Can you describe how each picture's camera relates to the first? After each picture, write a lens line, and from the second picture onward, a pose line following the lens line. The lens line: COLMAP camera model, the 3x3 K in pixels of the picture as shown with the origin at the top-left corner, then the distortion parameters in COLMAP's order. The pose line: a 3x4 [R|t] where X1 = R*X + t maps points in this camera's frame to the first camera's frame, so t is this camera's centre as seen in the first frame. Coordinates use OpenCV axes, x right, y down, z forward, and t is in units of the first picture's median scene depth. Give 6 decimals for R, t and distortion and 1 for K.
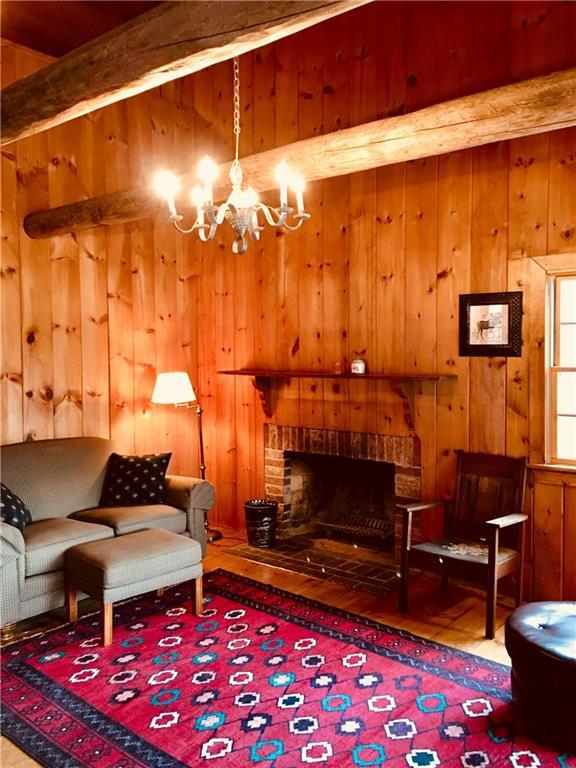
lens RADIAL K [[653.2, 0, 290.3], [0, 653.2, 383.6], [0, 0, 1]] dist [0.043996, -0.030464]
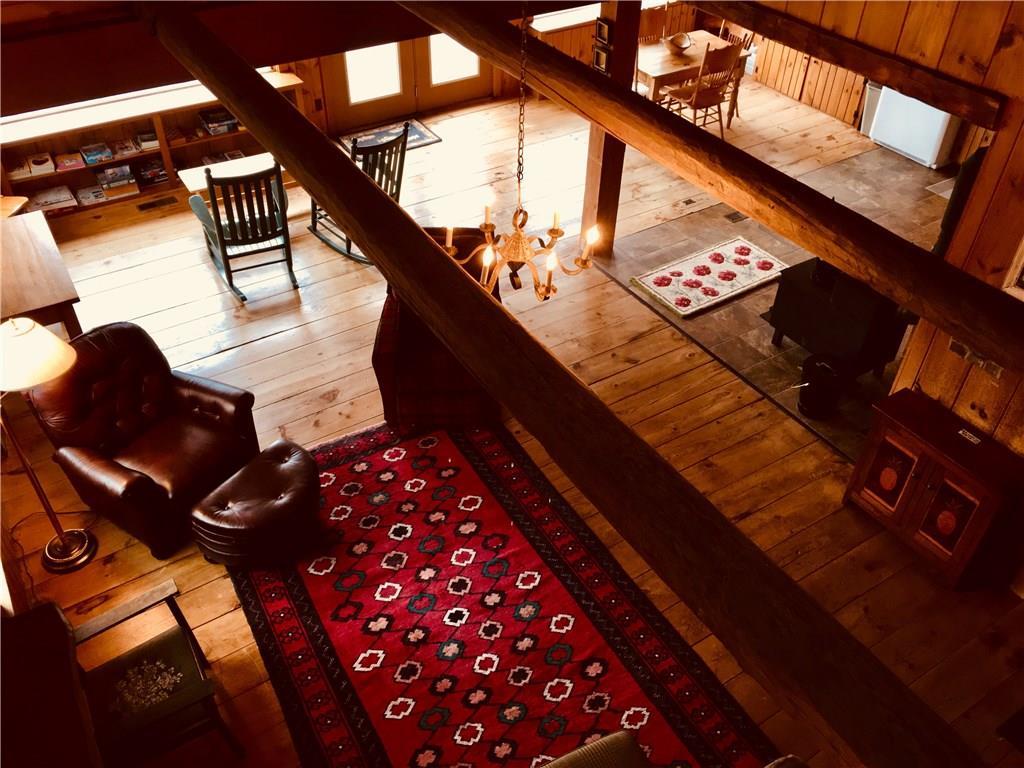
lens RADIAL K [[870.9, 0, 510.0], [0, 870.9, 380.6], [0, 0, 1]] dist [0.043996, -0.030464]
pose [[-0.951836, -0.200547, 0.231925, -0.221729], [0.014341, 0.726474, 0.687044, -0.538383], [-0.306272, 0.657279, -0.688608, 1.069927]]
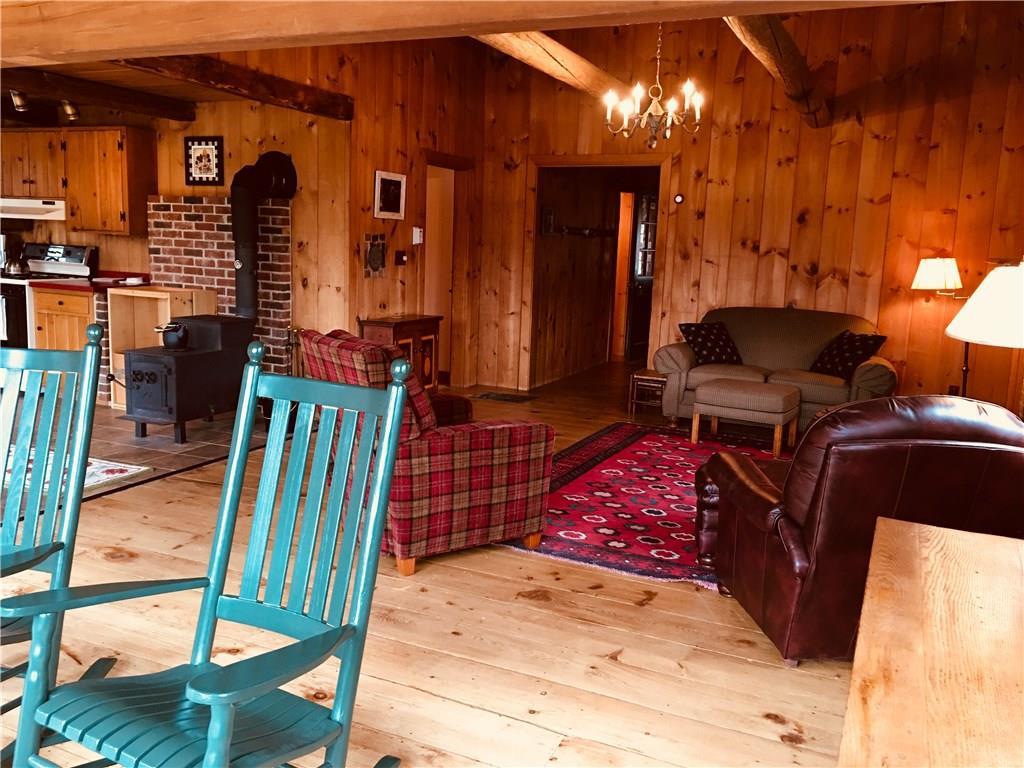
lens RADIAL K [[870.9, 0, 510.6], [0, 870.9, 384.0], [0, 0, 1]] dist [0.043996, -0.030464]
pose [[0.269368, 0.167514, -0.948356, 0.928554], [-0.092632, 0.984696, 0.147623, 0.035498], [0.958572, 0.048083, 0.280763, 0.099497]]
